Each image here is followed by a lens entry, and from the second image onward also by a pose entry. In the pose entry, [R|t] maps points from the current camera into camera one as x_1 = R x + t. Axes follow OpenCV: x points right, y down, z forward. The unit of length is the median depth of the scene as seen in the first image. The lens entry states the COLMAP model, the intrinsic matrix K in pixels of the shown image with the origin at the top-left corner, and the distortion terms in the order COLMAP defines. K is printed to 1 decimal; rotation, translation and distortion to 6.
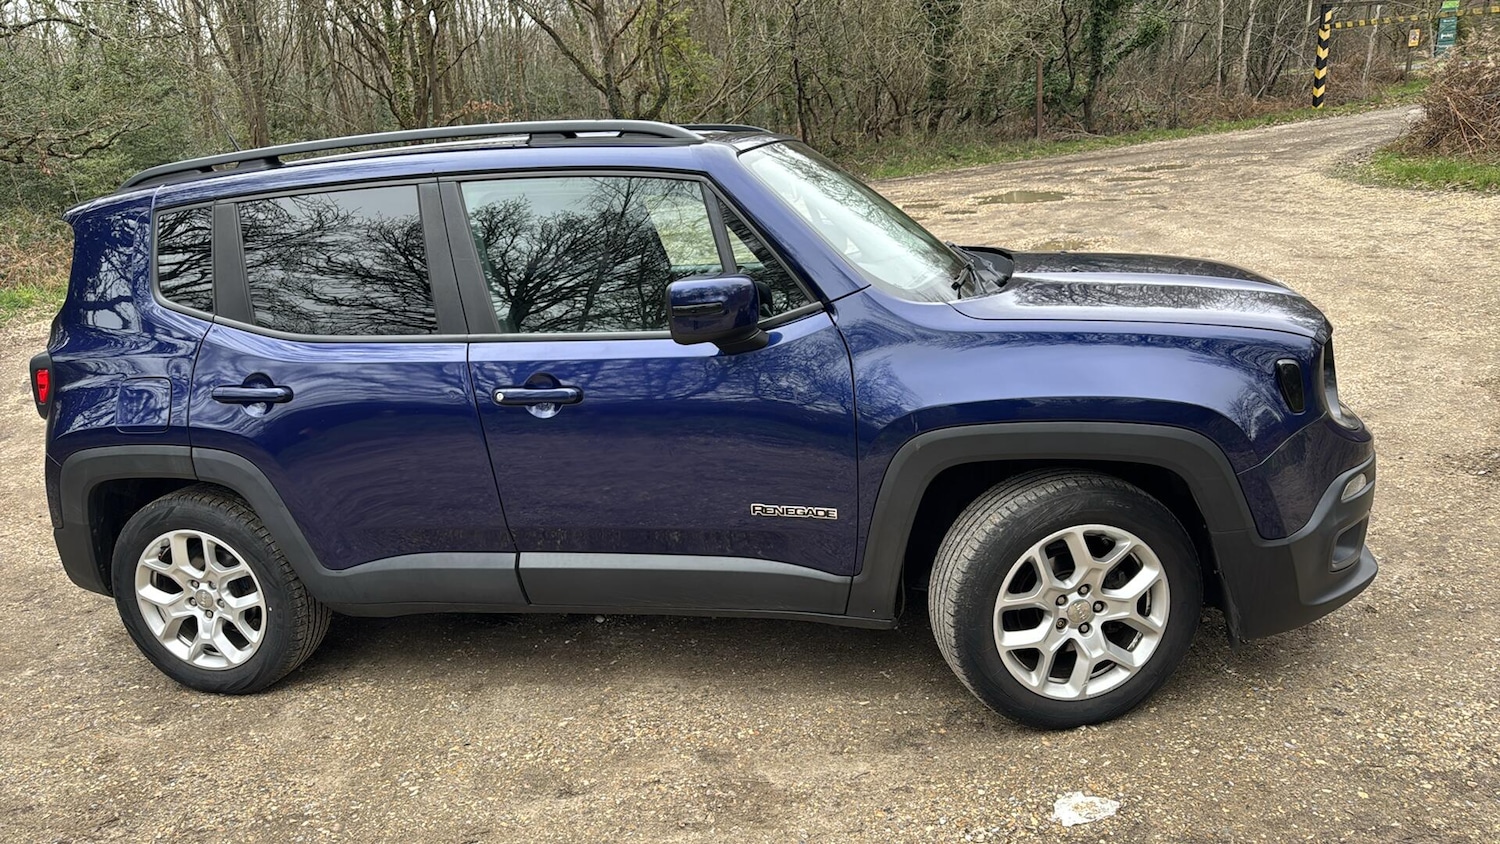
lens RADIAL K [[988.9, 0, 755.6], [0, 988.9, 476.2], [0, 0, 1]] dist [0.048647, -0.055424]
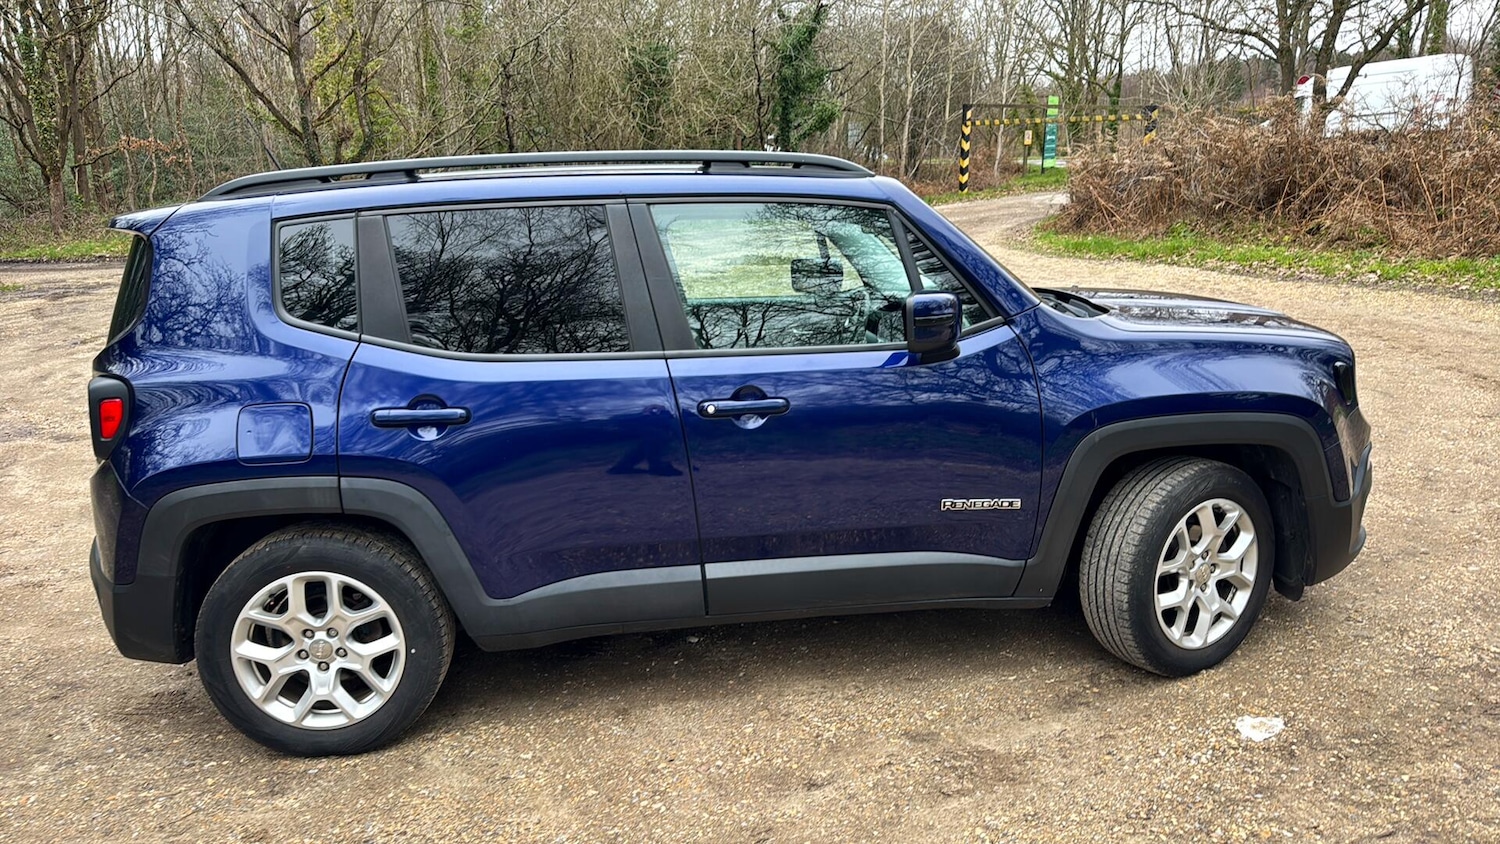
lens RADIAL K [[988.9, 0, 755.6], [0, 988.9, 476.2], [0, 0, 1]] dist [0.048647, -0.055424]
pose [[0.946338, -0.043216, 0.320275, -0.510514], [0.062273, 0.996831, -0.049494, 0.039957], [-0.317121, 0.066783, 0.946031, 0.015914]]
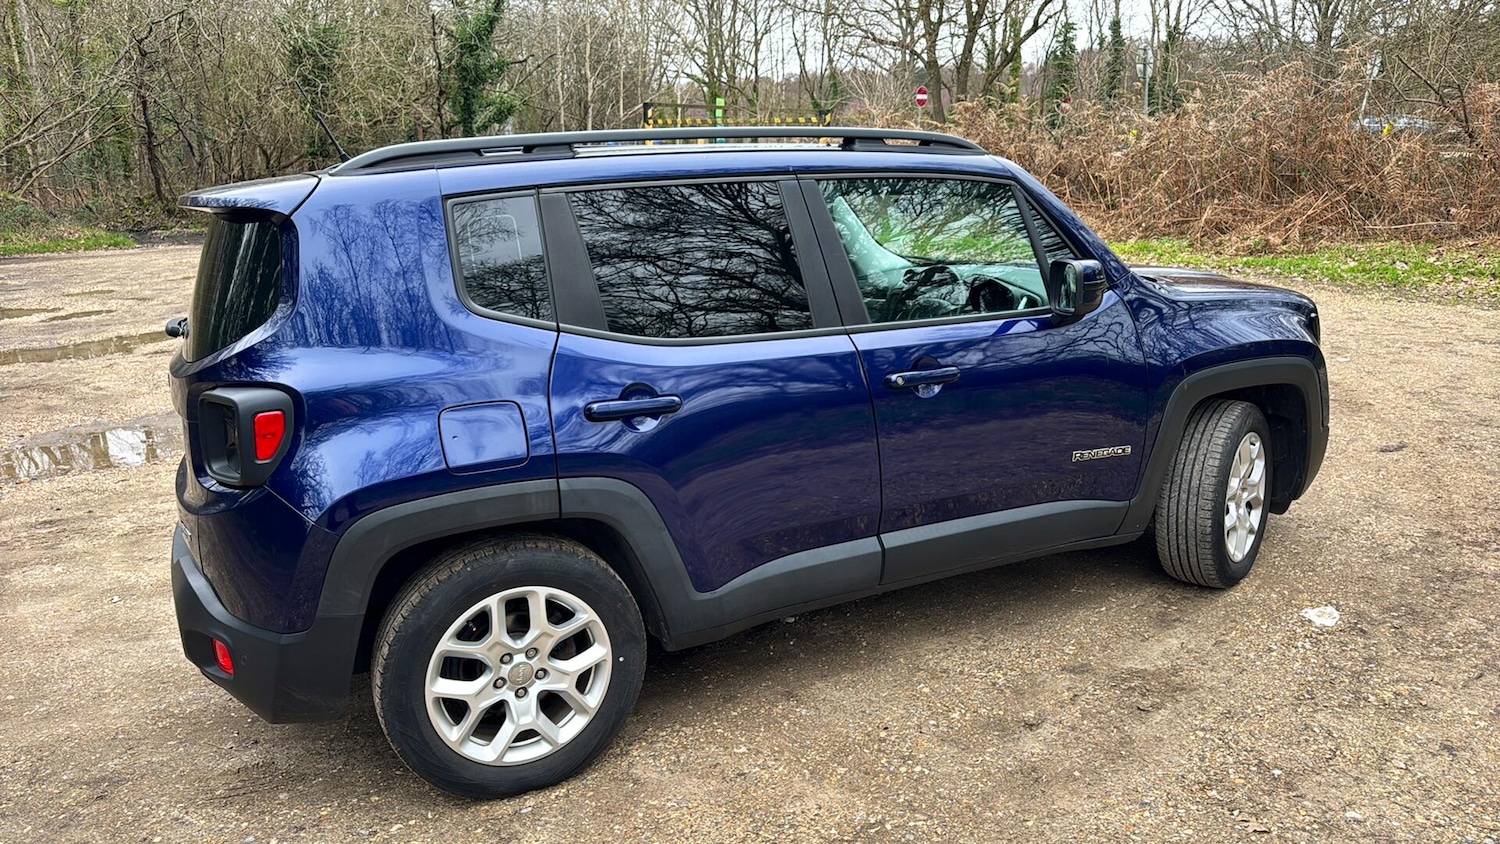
lens RADIAL K [[988.9, 0, 755.6], [0, 988.9, 476.2], [0, 0, 1]] dist [0.048647, -0.055424]
pose [[0.783663, -0.126907, 0.608084, -0.965068], [0.167039, 0.985904, -0.009511, 0.004208], [-0.598306, 0.109027, 0.793816, 0.249135]]
